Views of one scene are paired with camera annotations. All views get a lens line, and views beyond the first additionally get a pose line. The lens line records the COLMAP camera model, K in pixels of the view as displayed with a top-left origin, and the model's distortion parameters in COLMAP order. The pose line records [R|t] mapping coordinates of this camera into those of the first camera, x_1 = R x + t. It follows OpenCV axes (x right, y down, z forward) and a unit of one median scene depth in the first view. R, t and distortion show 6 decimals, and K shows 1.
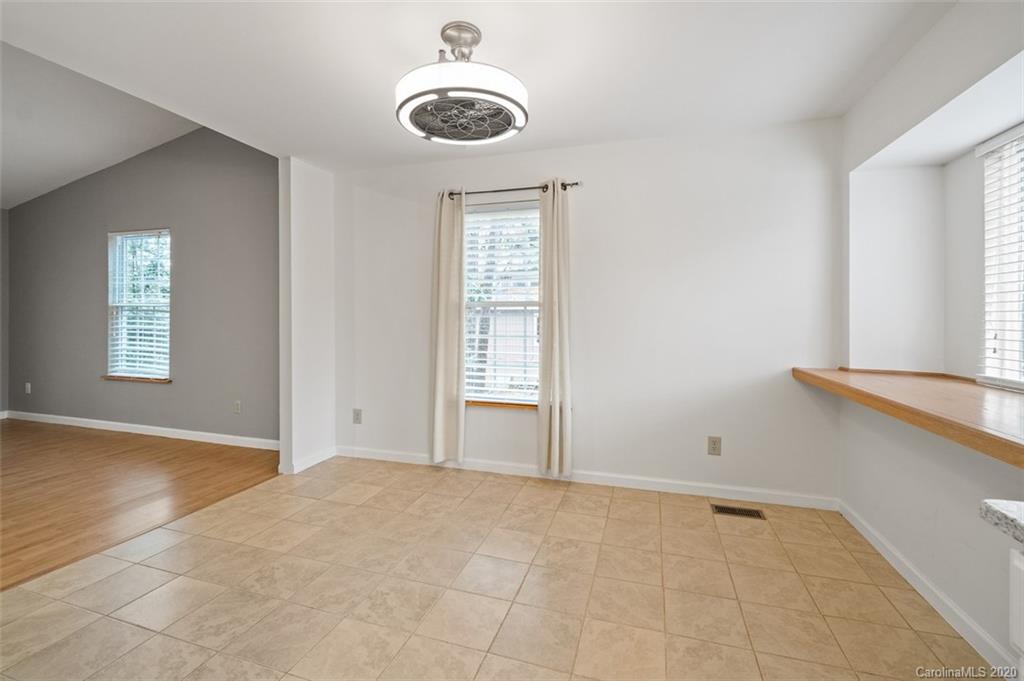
lens RADIAL K [[441.9, 0, 507.6], [0, 441.9, 317.3], [0, 0, 1]] dist [-0.006161, 0.002990]
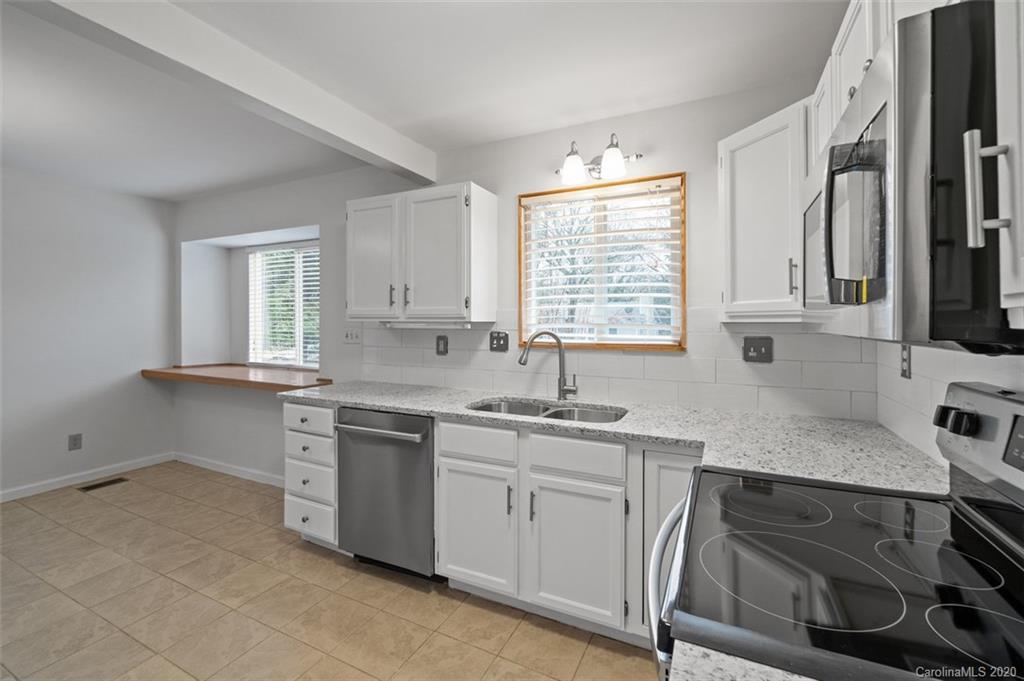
lens RADIAL K [[441.9, 0, 509.4], [0, 441.9, 323.0], [0, 0, 1]] dist [-0.006161, 0.002990]
pose [[0.154260, -0.012943, 0.987945, -0.716357], [-0.009455, 0.999849, 0.014575, -0.085146], [-0.987985, -0.011589, 0.154114, -0.477913]]
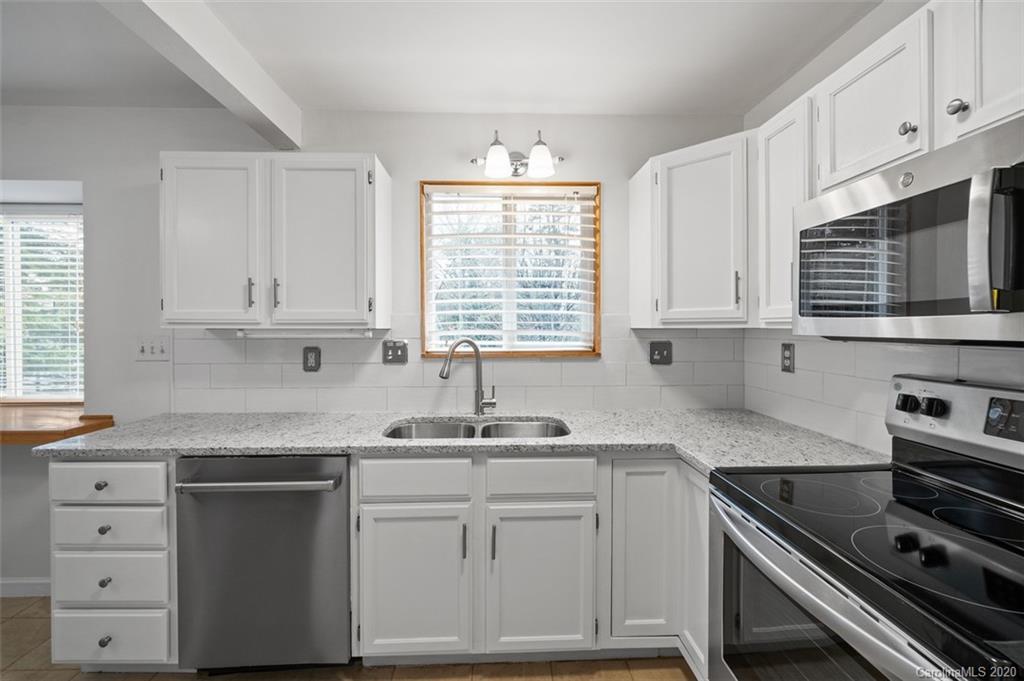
lens RADIAL K [[441.9, 0, 507.8], [0, 441.9, 333.0], [0, 0, 1]] dist [-0.006161, 0.002990]
pose [[-0.328869, -0.020353, 0.944156, -0.570519], [-0.010858, 0.999783, 0.017770, -0.081690], [-0.944313, -0.004407, -0.329018, -0.177428]]
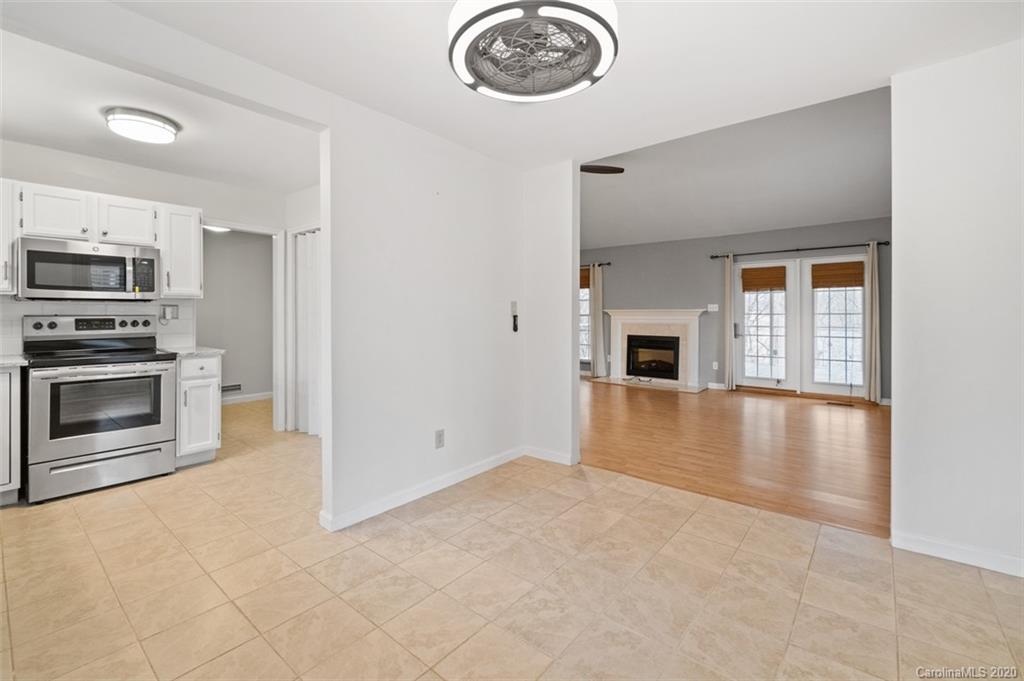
lens RADIAL K [[441.9, 0, 504.5], [0, 441.9, 313.9], [0, 0, 1]] dist [-0.006161, 0.002990]
pose [[-0.375819, -0.005962, -0.926674, 0.550696], [0.008877, 0.999910, -0.010034, 0.004547], [0.926650, -0.011997, -0.375733, 1.068415]]
